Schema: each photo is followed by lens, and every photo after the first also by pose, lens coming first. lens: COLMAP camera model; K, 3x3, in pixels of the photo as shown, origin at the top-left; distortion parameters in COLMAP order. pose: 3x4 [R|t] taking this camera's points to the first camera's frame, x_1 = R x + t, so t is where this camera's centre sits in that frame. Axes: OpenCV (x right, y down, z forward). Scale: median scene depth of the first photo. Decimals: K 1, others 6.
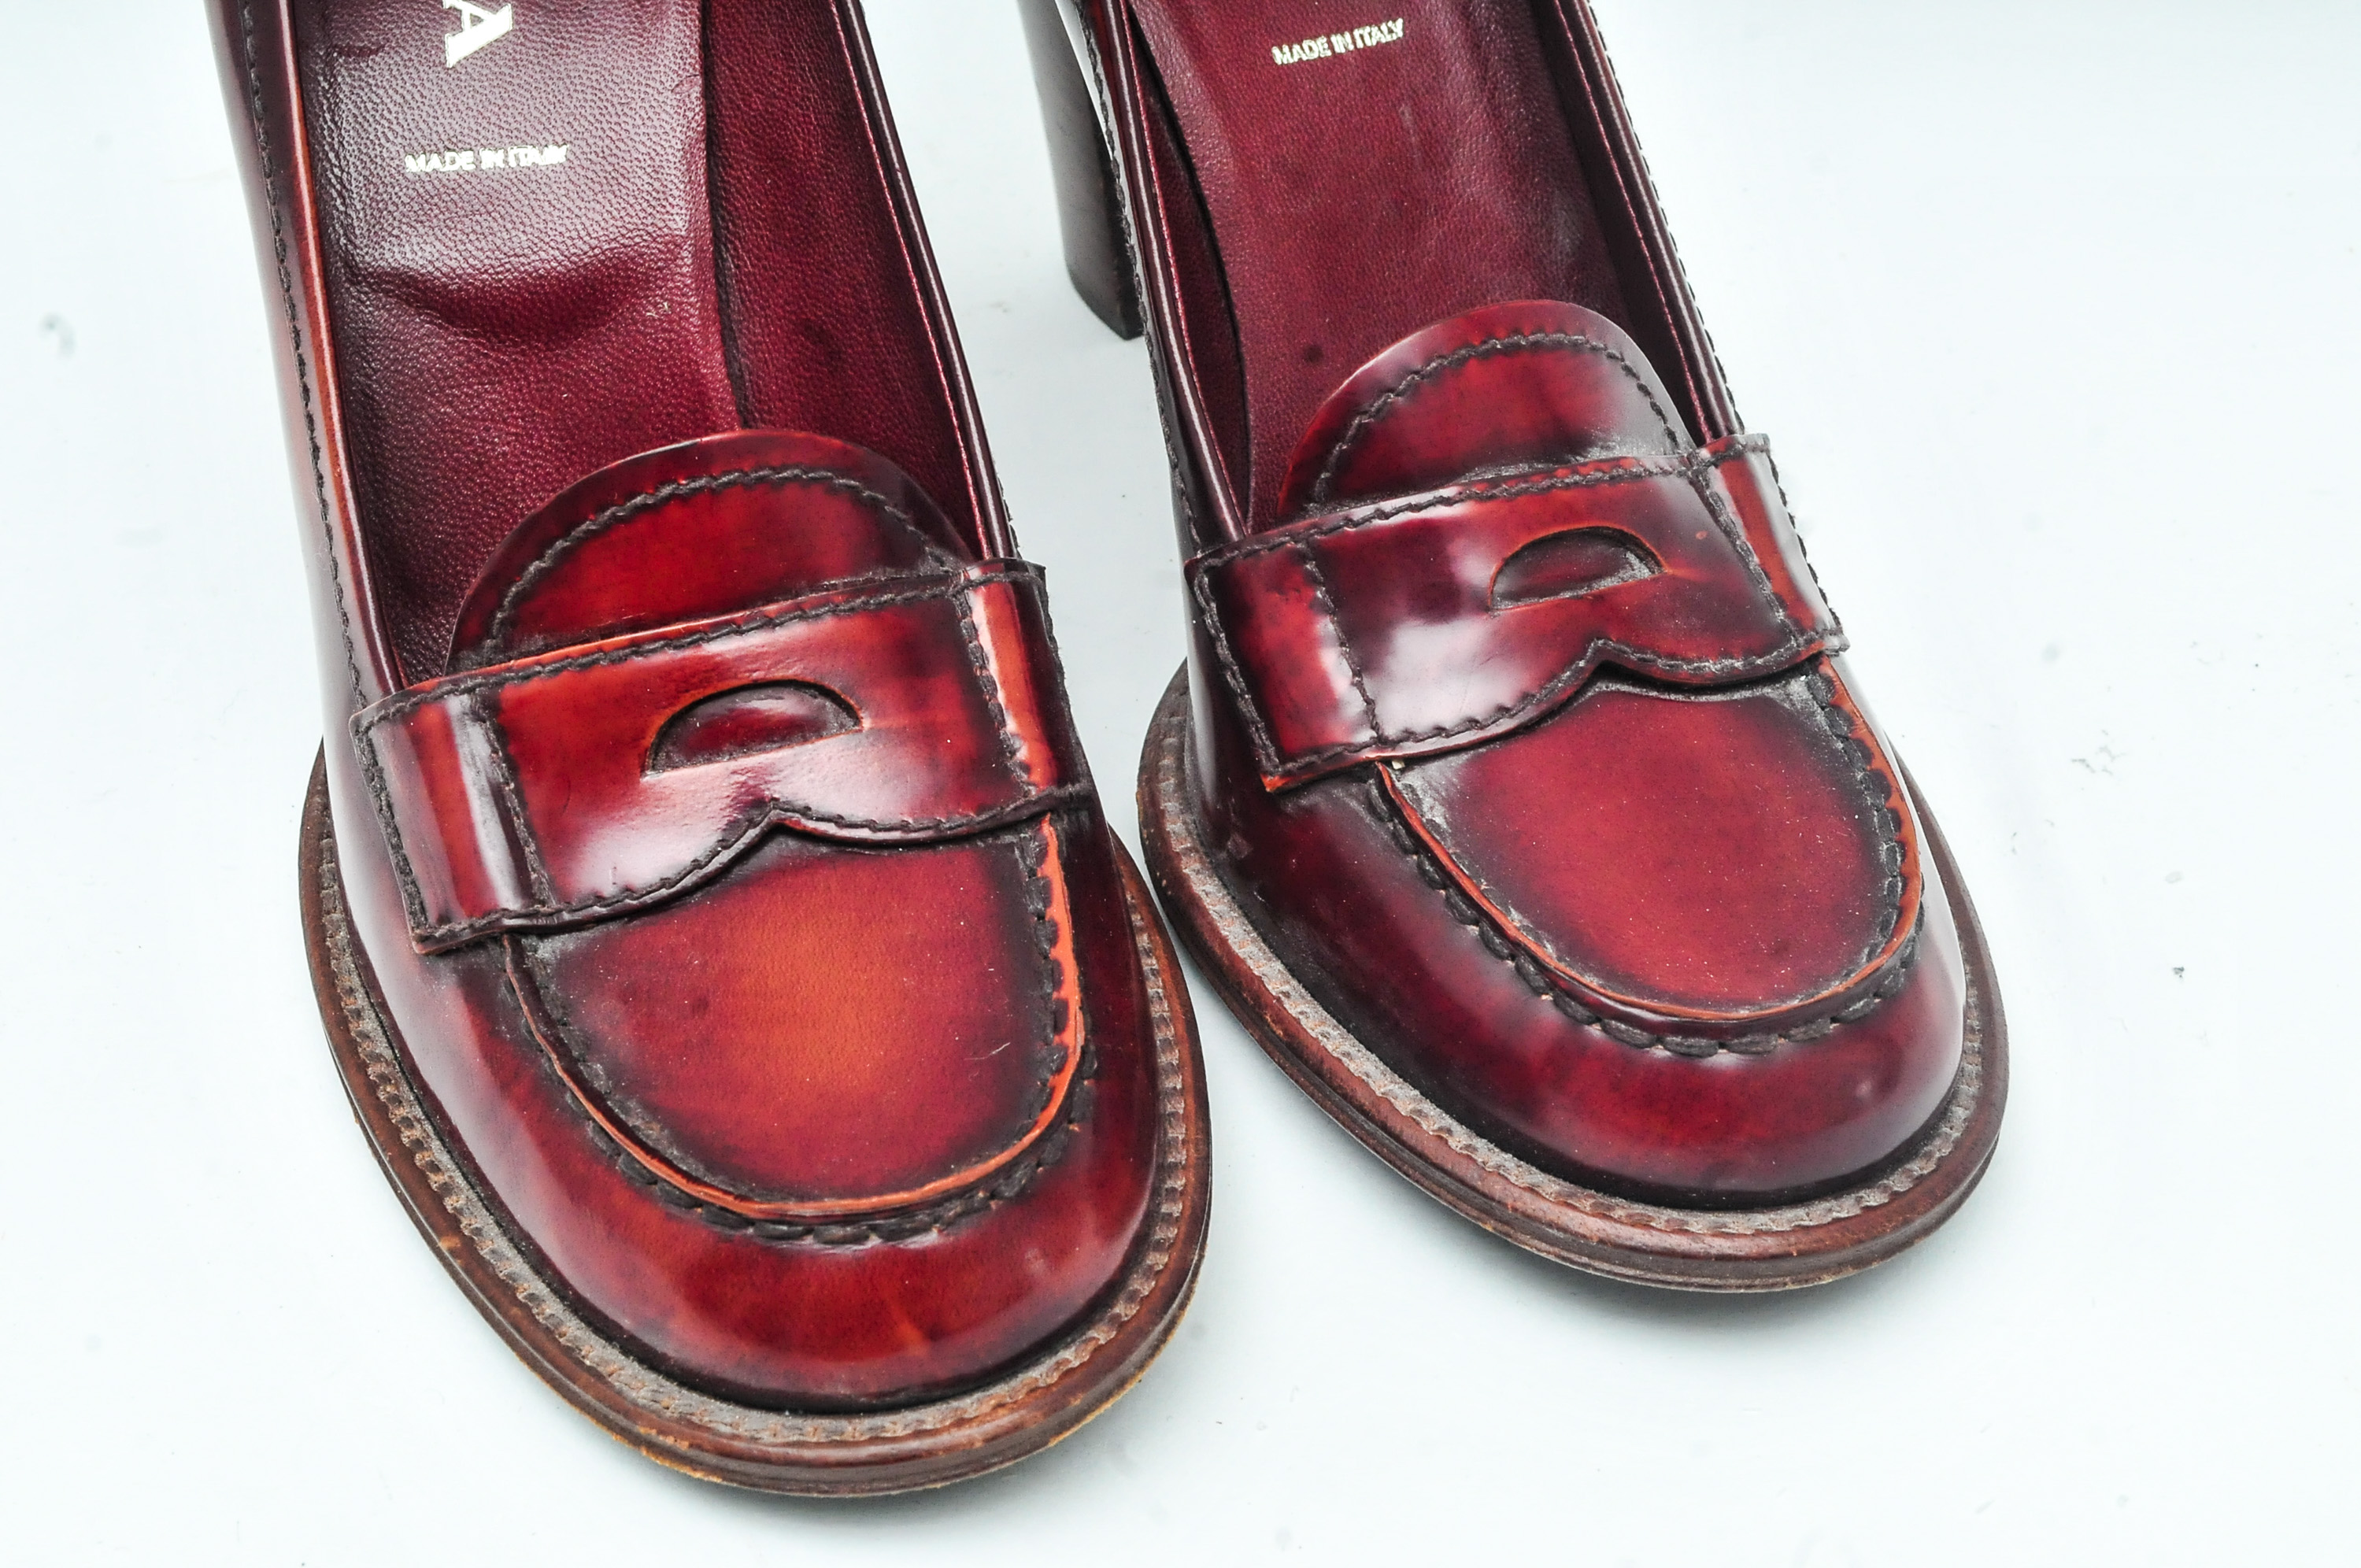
lens RADIAL K [[3365.1, 0, 1180.5], [0, 3365.1, 784.0], [0, 0, 1]] dist [-0.014530, -0.005898]
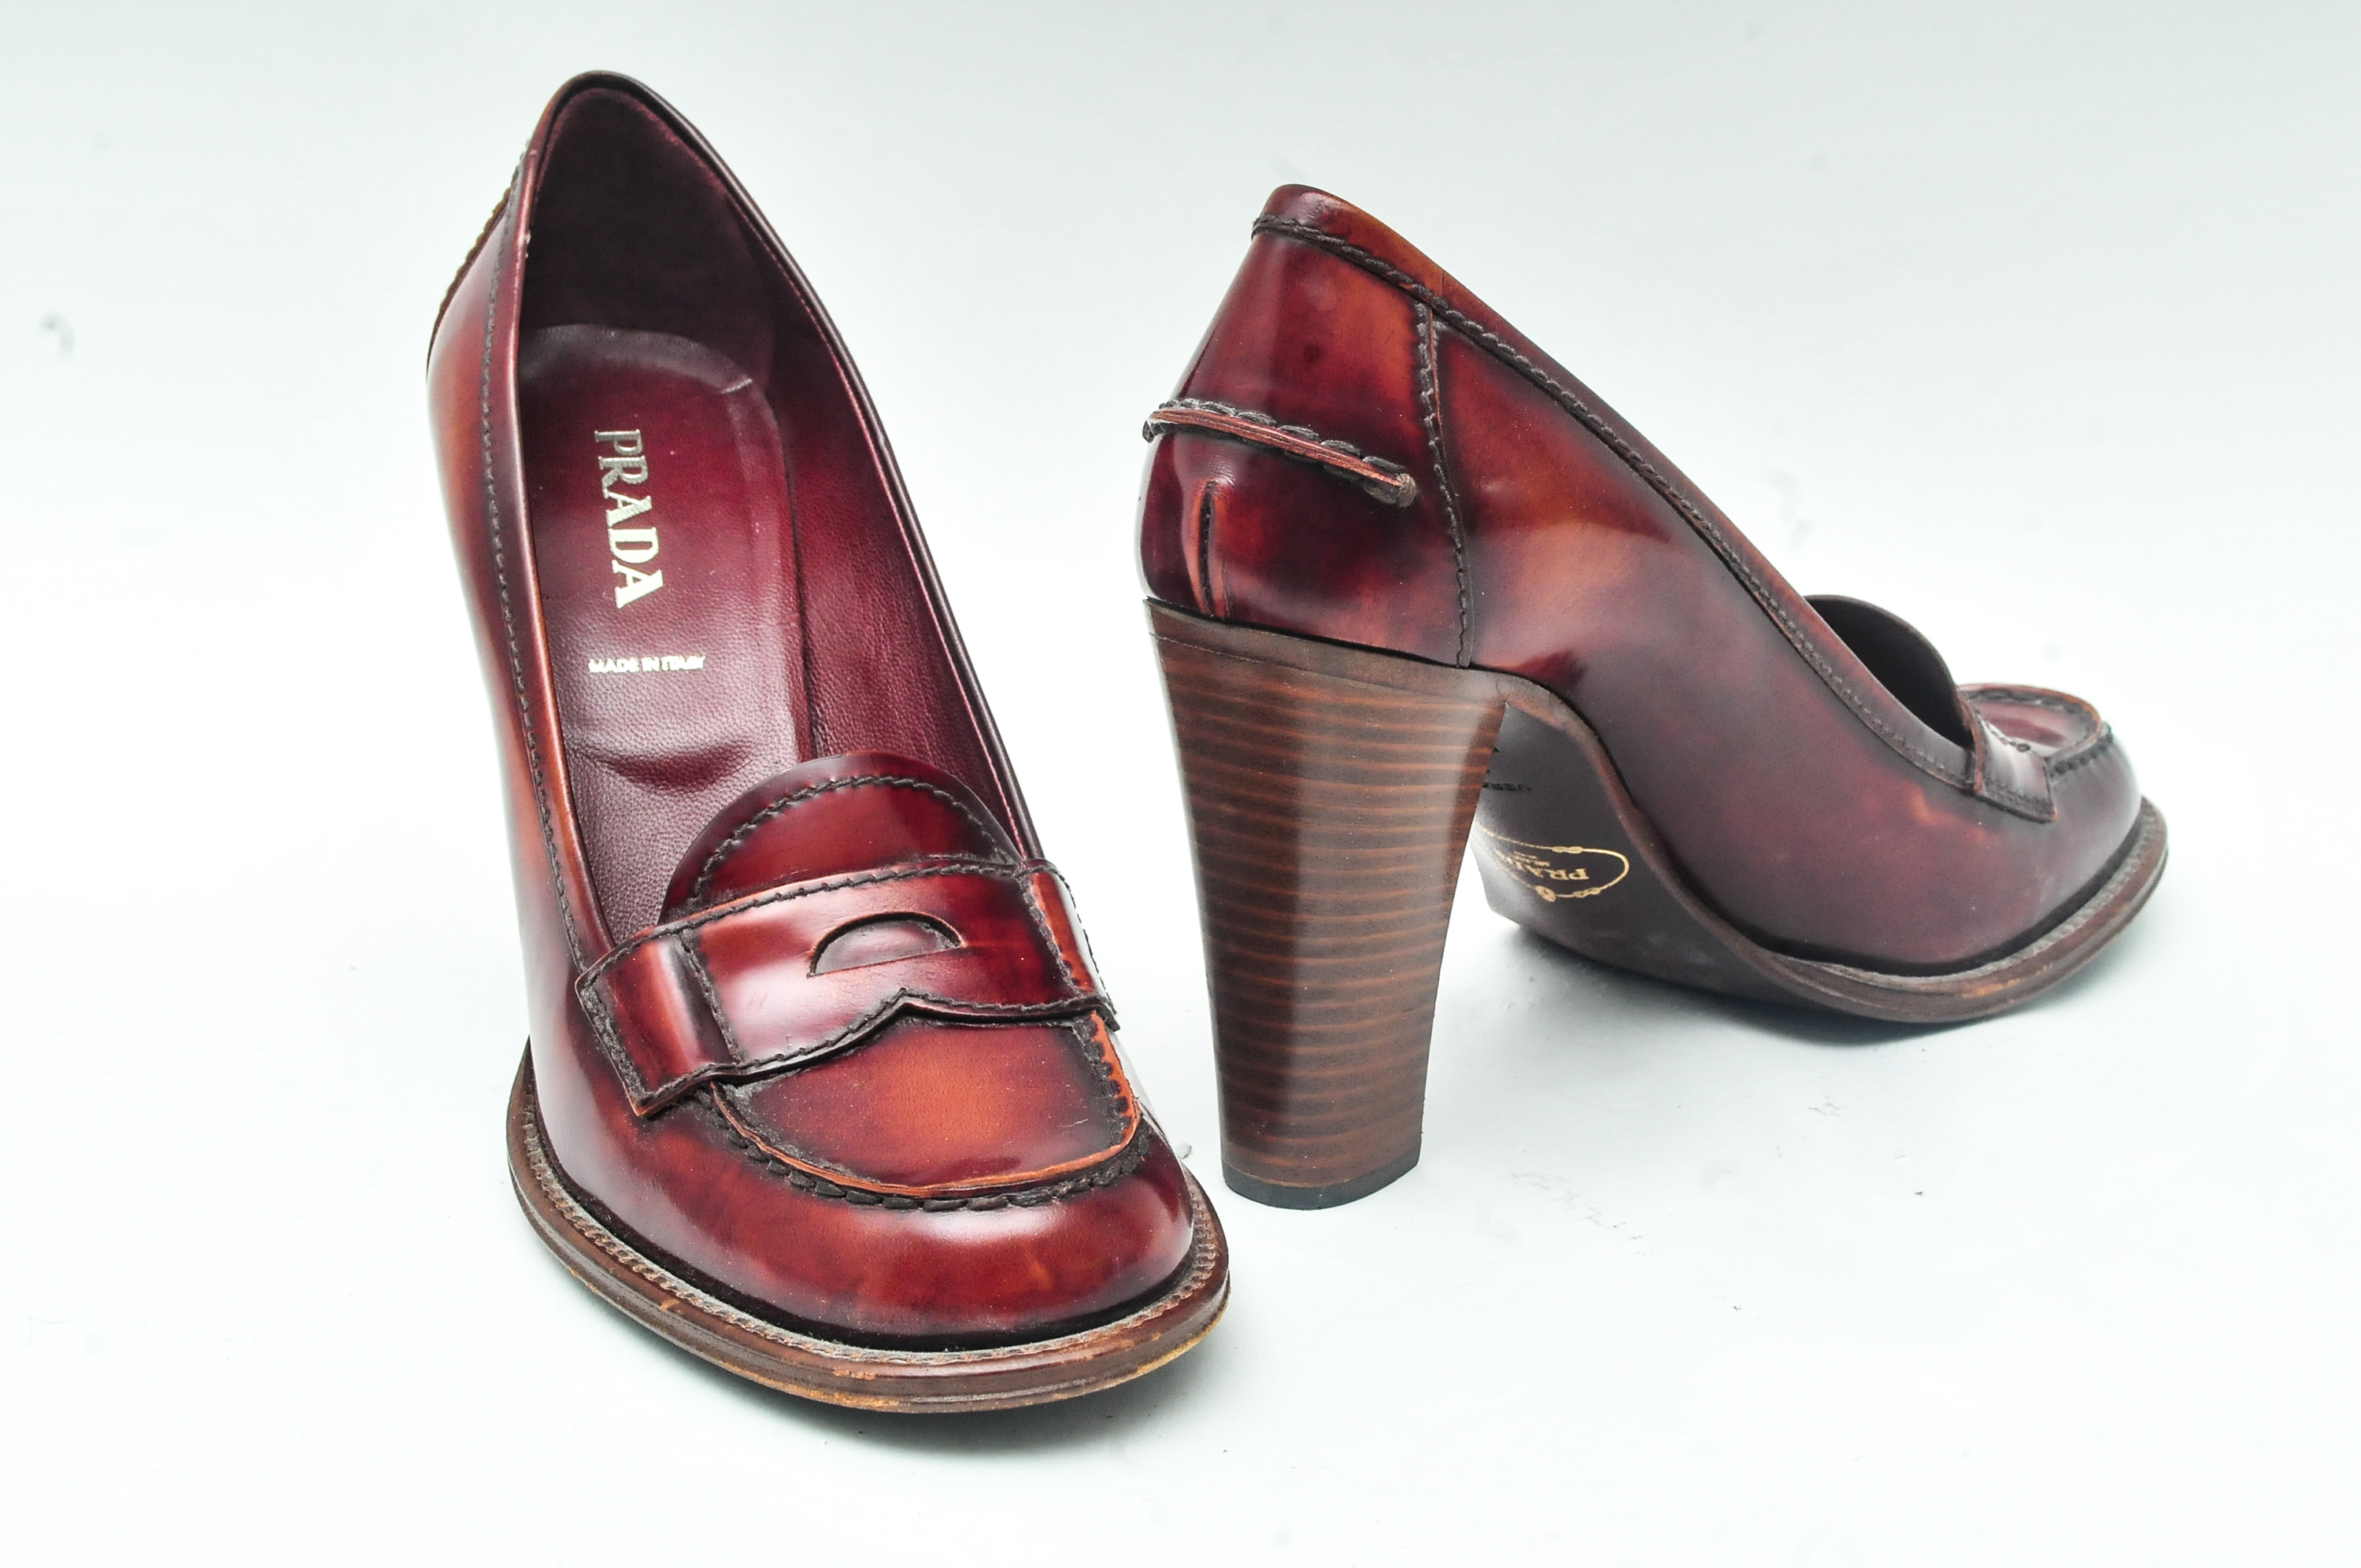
lens RADIAL K [[3365.1, 0, 1180.5], [0, 3365.1, 784.0], [0, 0, 1]] dist [-0.014530, -0.005898]
pose [[0.995100, -0.019797, 0.096869, -0.138206], [0.055443, 0.922942, -0.380925, 0.460464], [-0.081863, 0.384429, 0.919518, -0.325816]]
